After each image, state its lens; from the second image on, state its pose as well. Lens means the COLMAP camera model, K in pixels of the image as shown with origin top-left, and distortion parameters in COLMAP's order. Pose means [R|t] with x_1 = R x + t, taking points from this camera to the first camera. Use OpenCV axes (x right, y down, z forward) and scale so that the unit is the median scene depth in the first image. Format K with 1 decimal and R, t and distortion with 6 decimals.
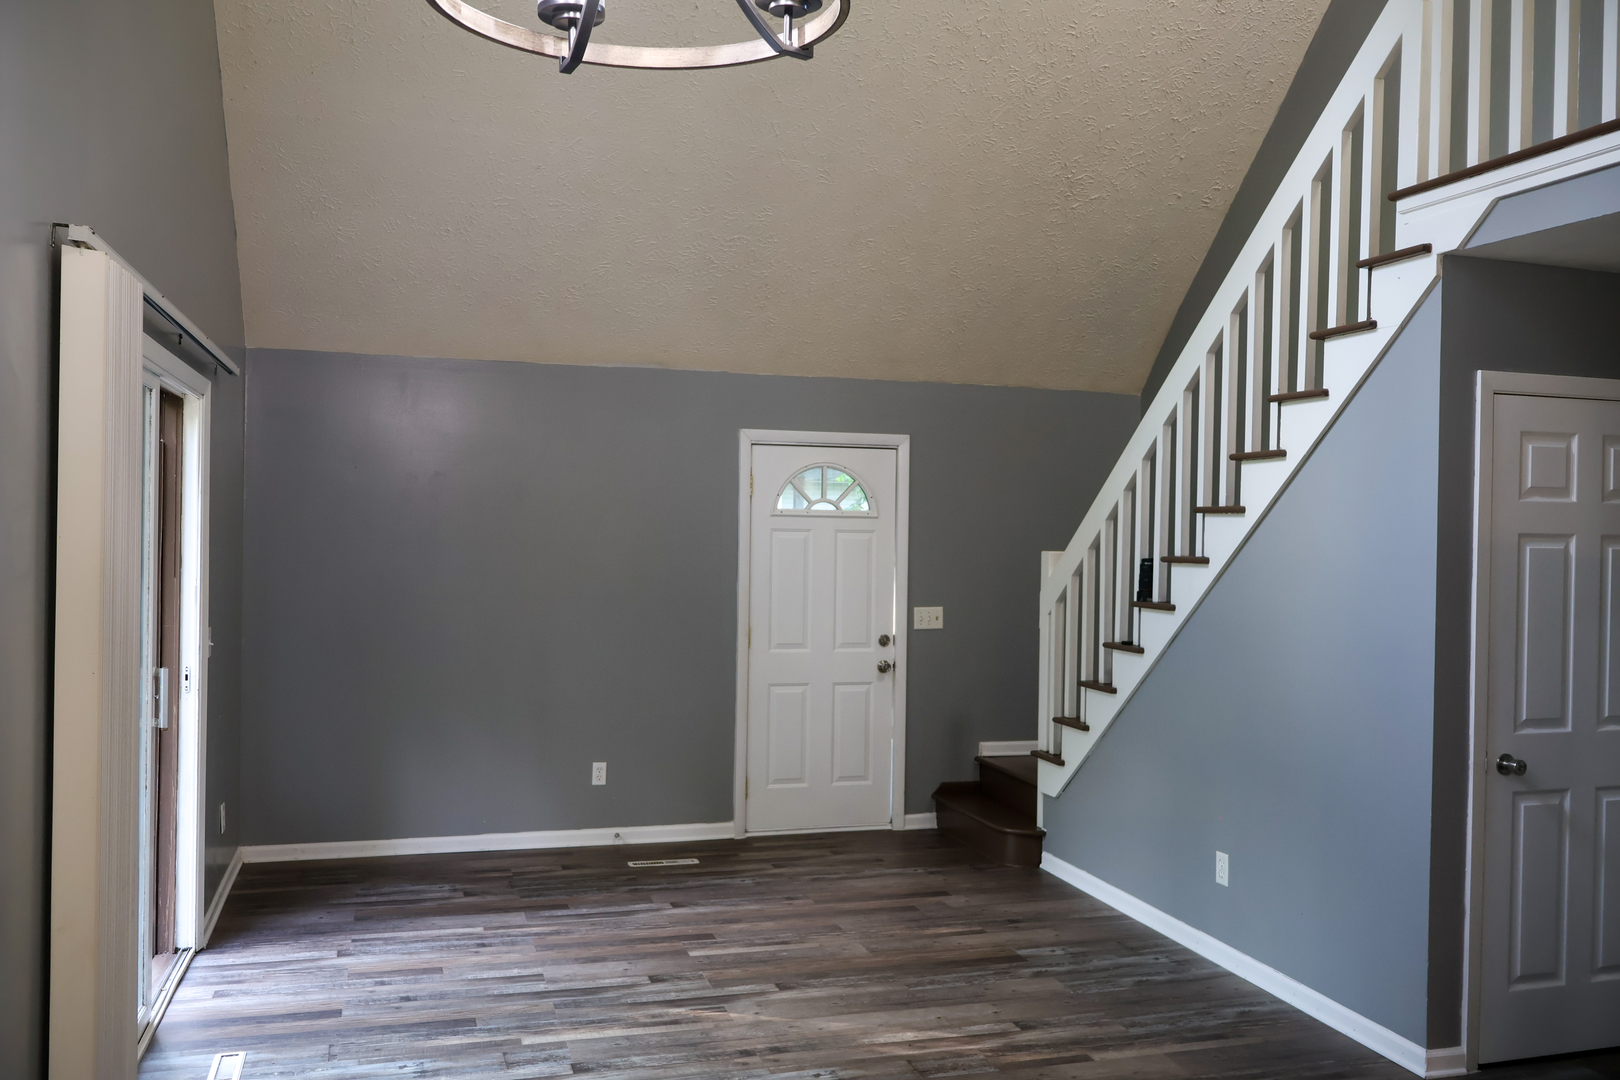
lens RADIAL K [[1336.4, 0, 810.0], [0, 1336.4, 540.0], [0, 0, 1]] dist [-0.009091, 0.001654]
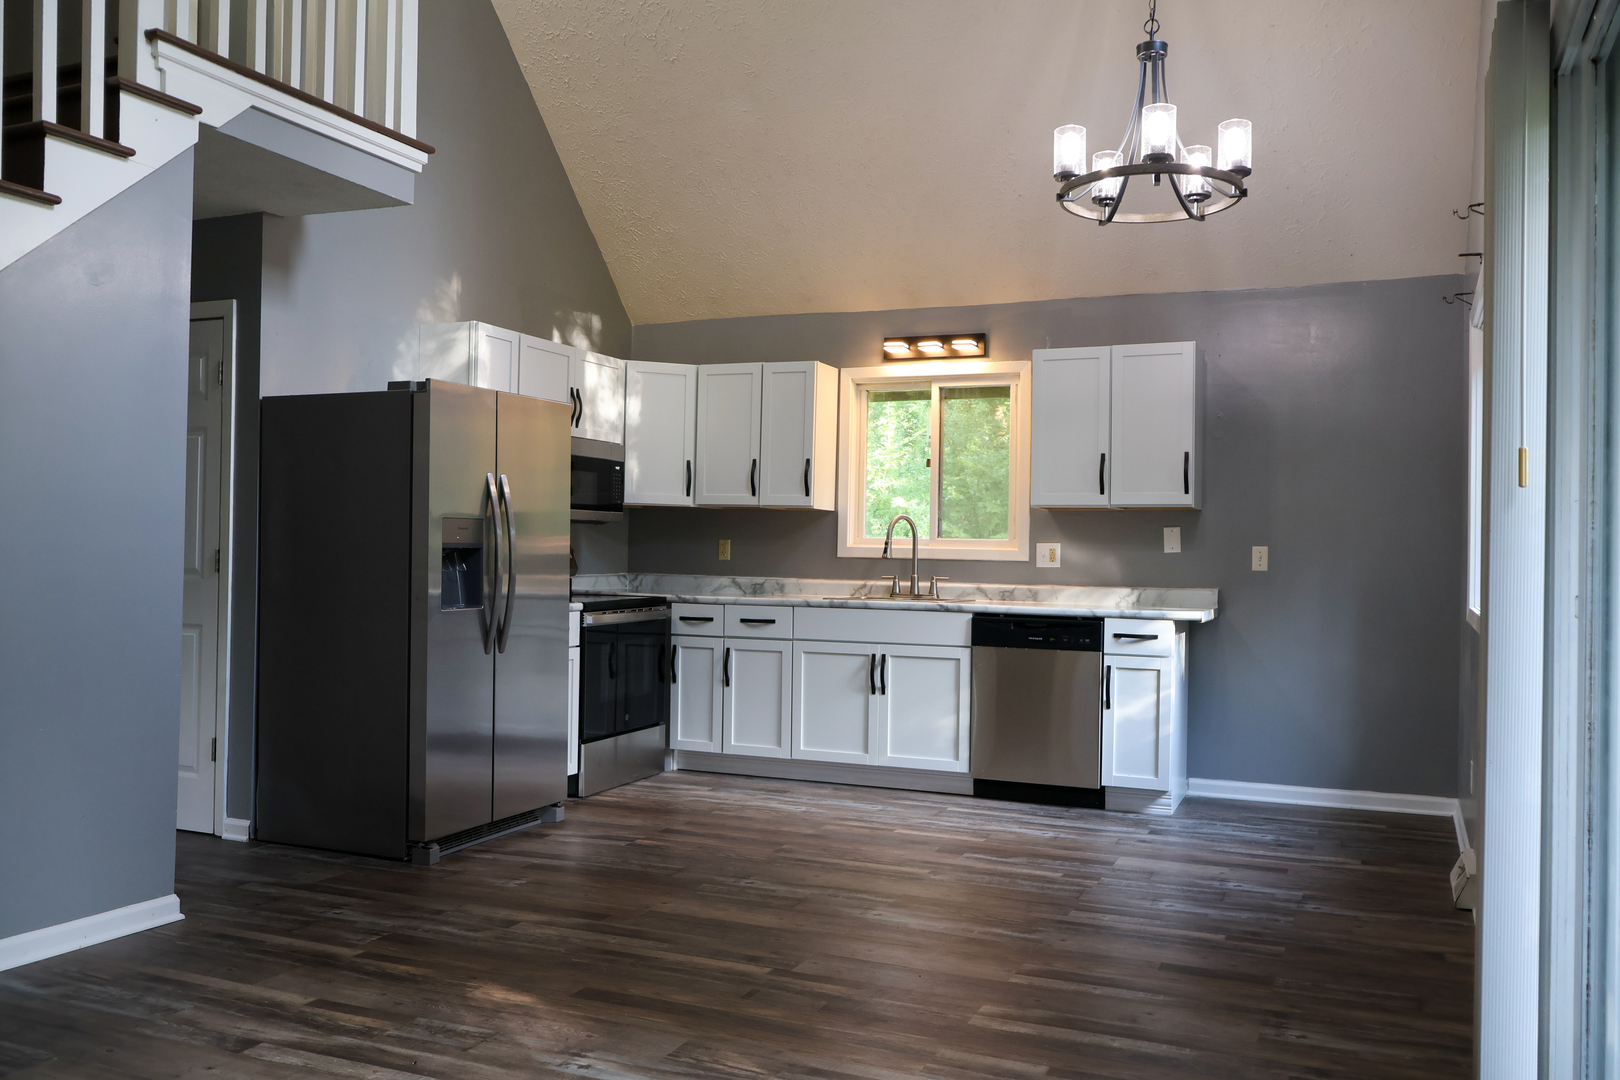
lens RADIAL K [[1336.4, 0, 810.0], [0, 1336.4, 540.0], [0, 0, 1]] dist [-0.009091, 0.001654]
pose [[-0.756498, -0.025667, 0.653492, -0.557517], [-0.028047, 0.999584, 0.006793, 0.087820], [-0.653395, -0.013190, -0.756903, 1.430732]]
